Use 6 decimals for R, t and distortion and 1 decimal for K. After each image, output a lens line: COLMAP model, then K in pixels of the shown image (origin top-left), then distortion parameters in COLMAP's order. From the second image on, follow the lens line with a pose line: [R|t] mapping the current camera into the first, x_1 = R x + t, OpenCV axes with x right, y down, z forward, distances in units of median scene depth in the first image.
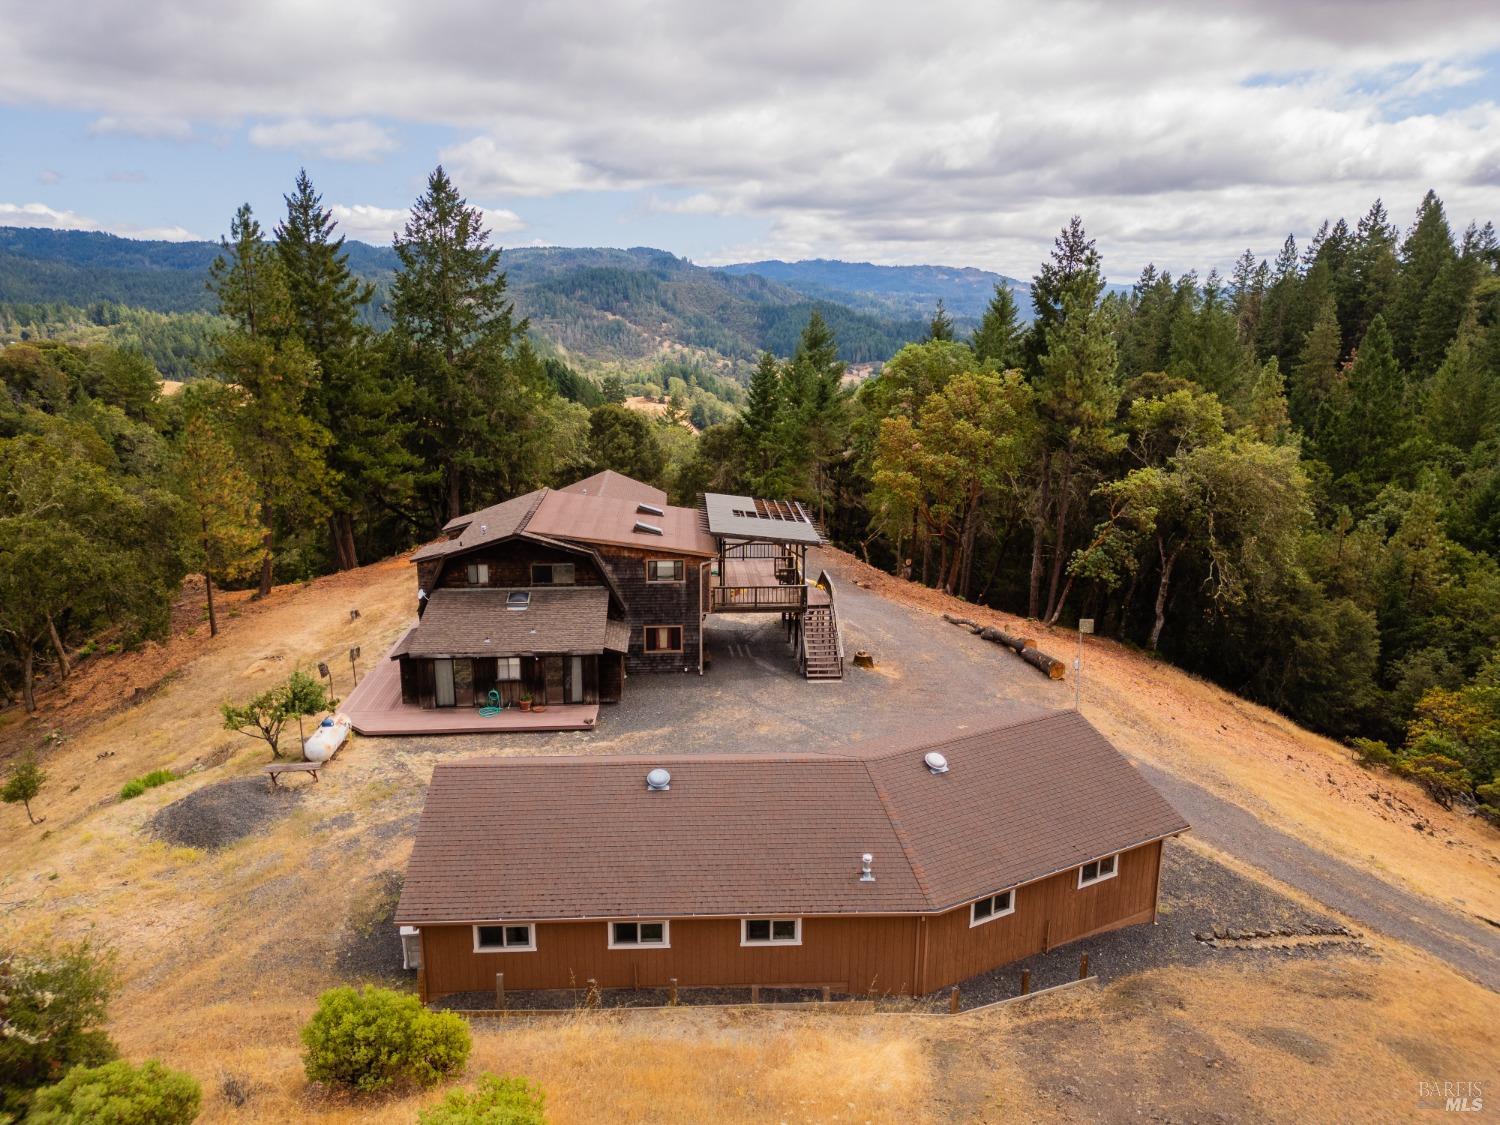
lens RADIAL K [[1036.4, 0, 755.4], [0, 1036.4, 559.6], [0, 0, 1]] dist [0.063389, -0.060445]
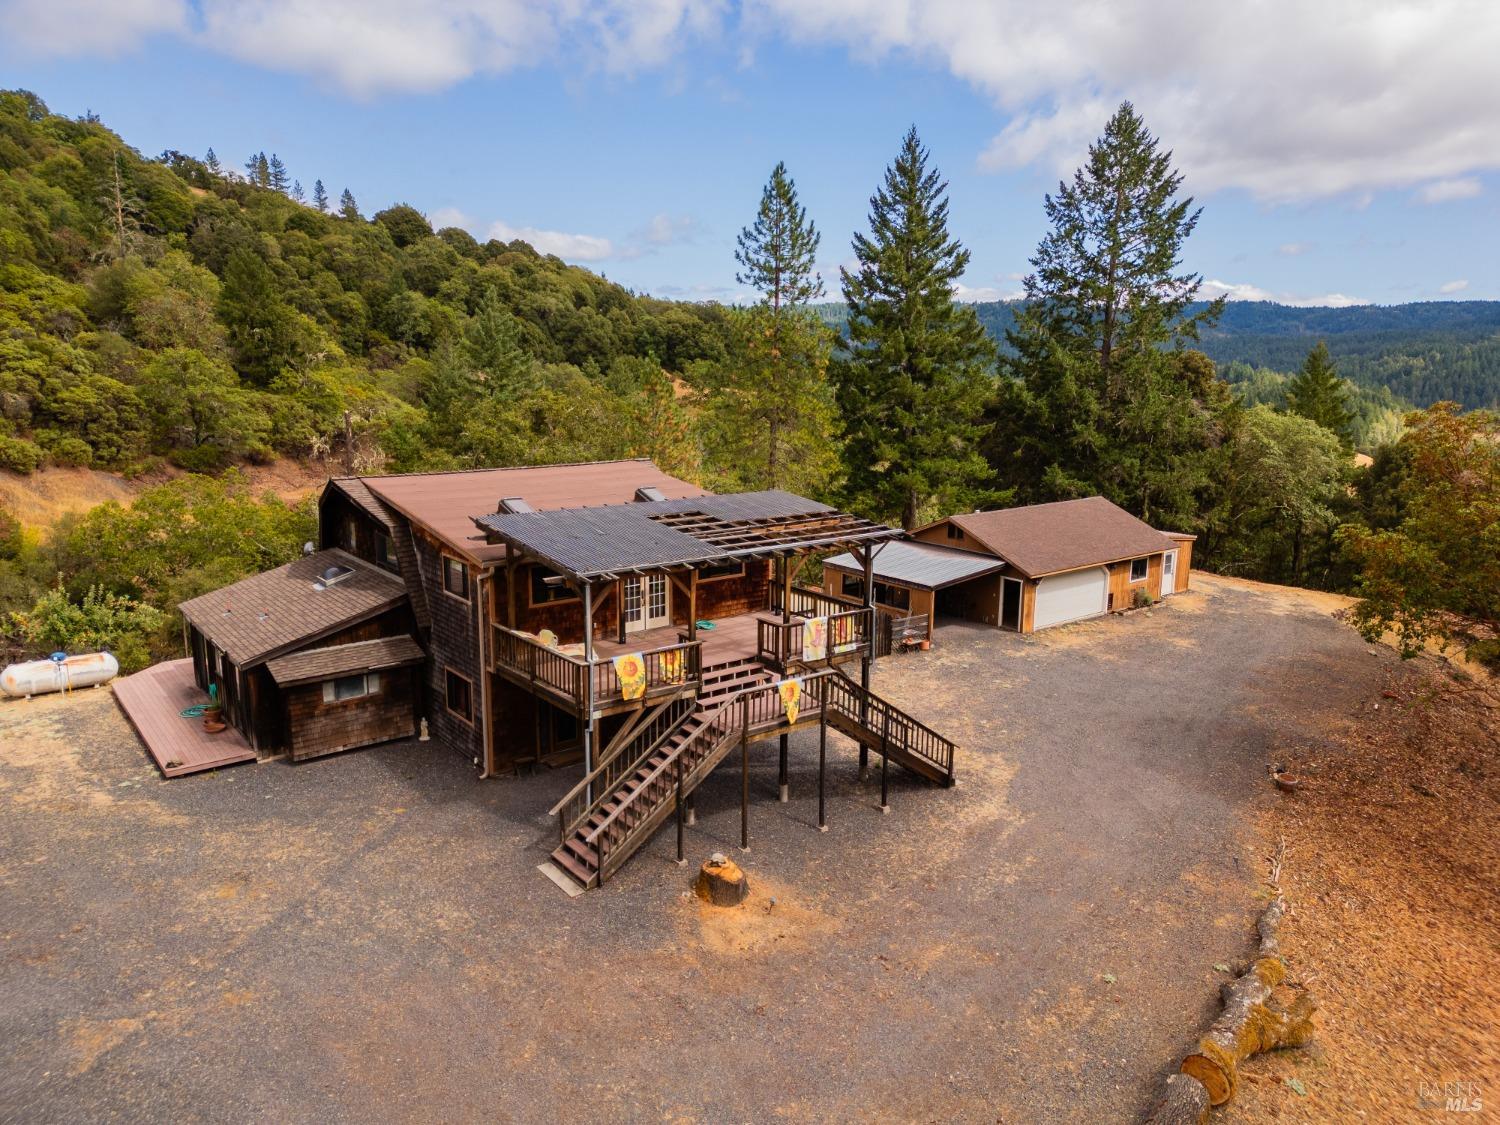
lens RADIAL K [[1036.4, 0, 755.4], [0, 1036.4, 559.6], [0, 0, 1]] dist [0.063389, -0.060445]
pose [[0.570507, 0.167419, -0.804048, 0.524275], [-0.212068, 0.975832, 0.052716, -0.074253], [0.793441, 0.140438, 0.592223, 0.855948]]
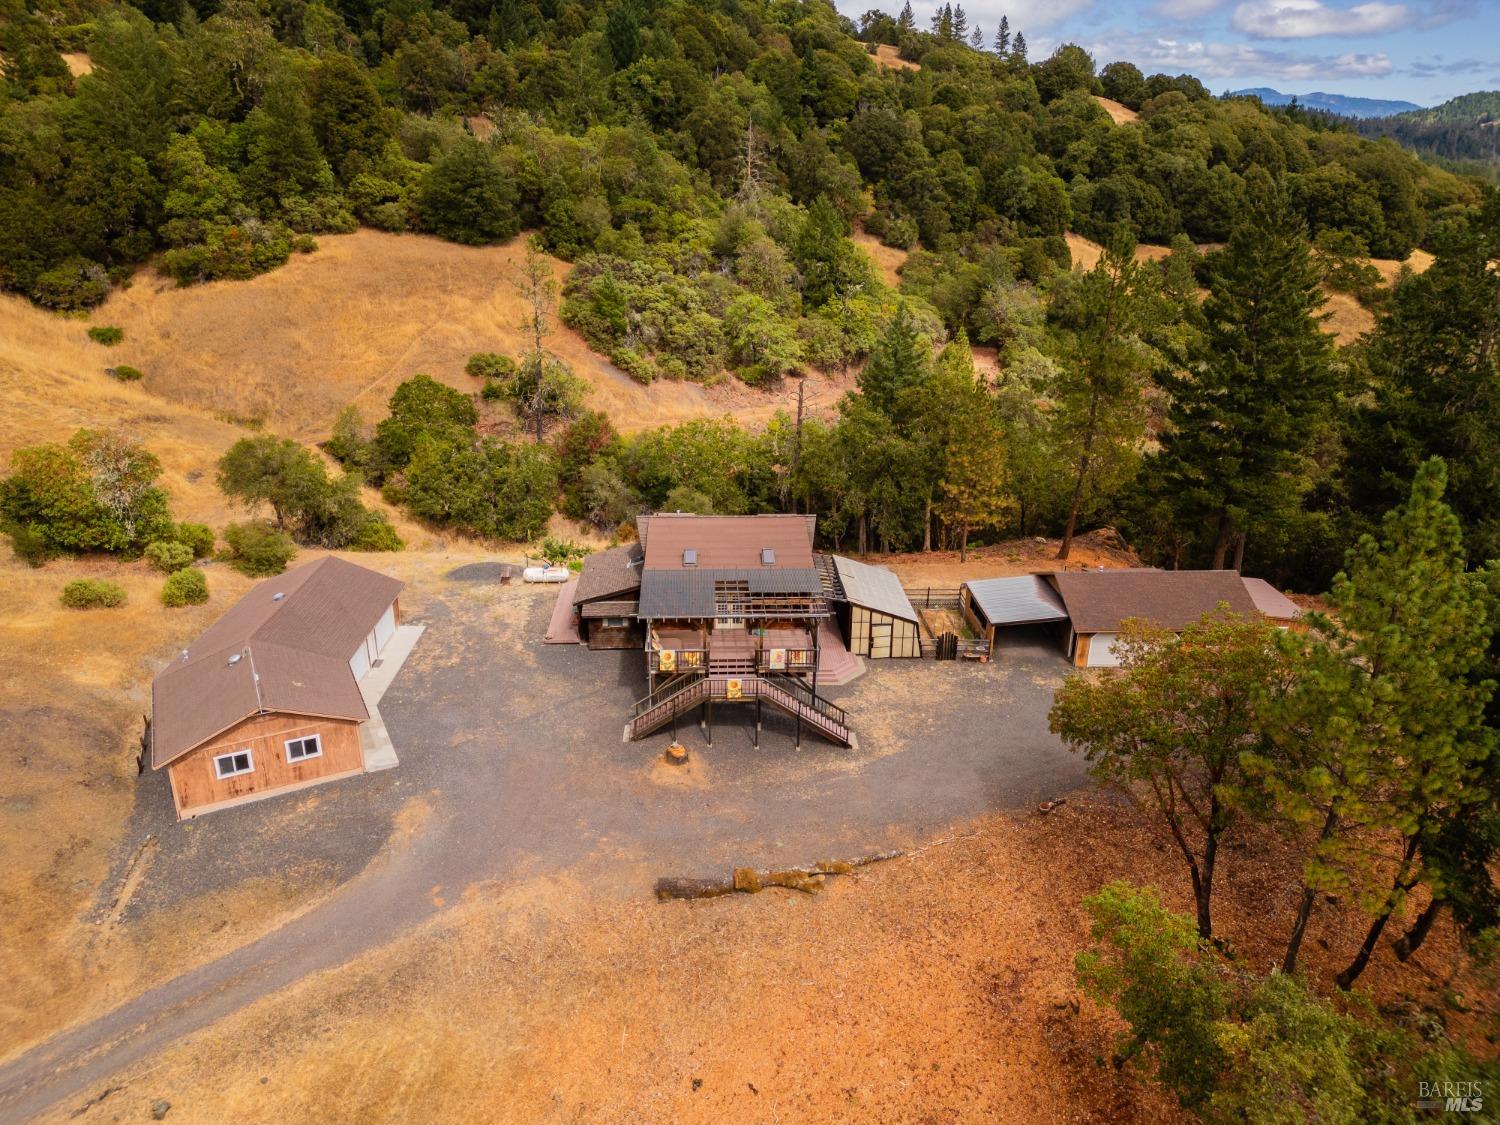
lens RADIAL K [[1036.4, 0, 755.4], [0, 1036.4, 559.6], [0, 0, 1]] dist [0.063389, -0.060445]
pose [[-0.012190, 0.366222, -0.930448, 1.179036], [-0.256774, 0.898167, 0.356881, -0.554486], [0.966395, 0.243265, 0.083087, 1.103768]]
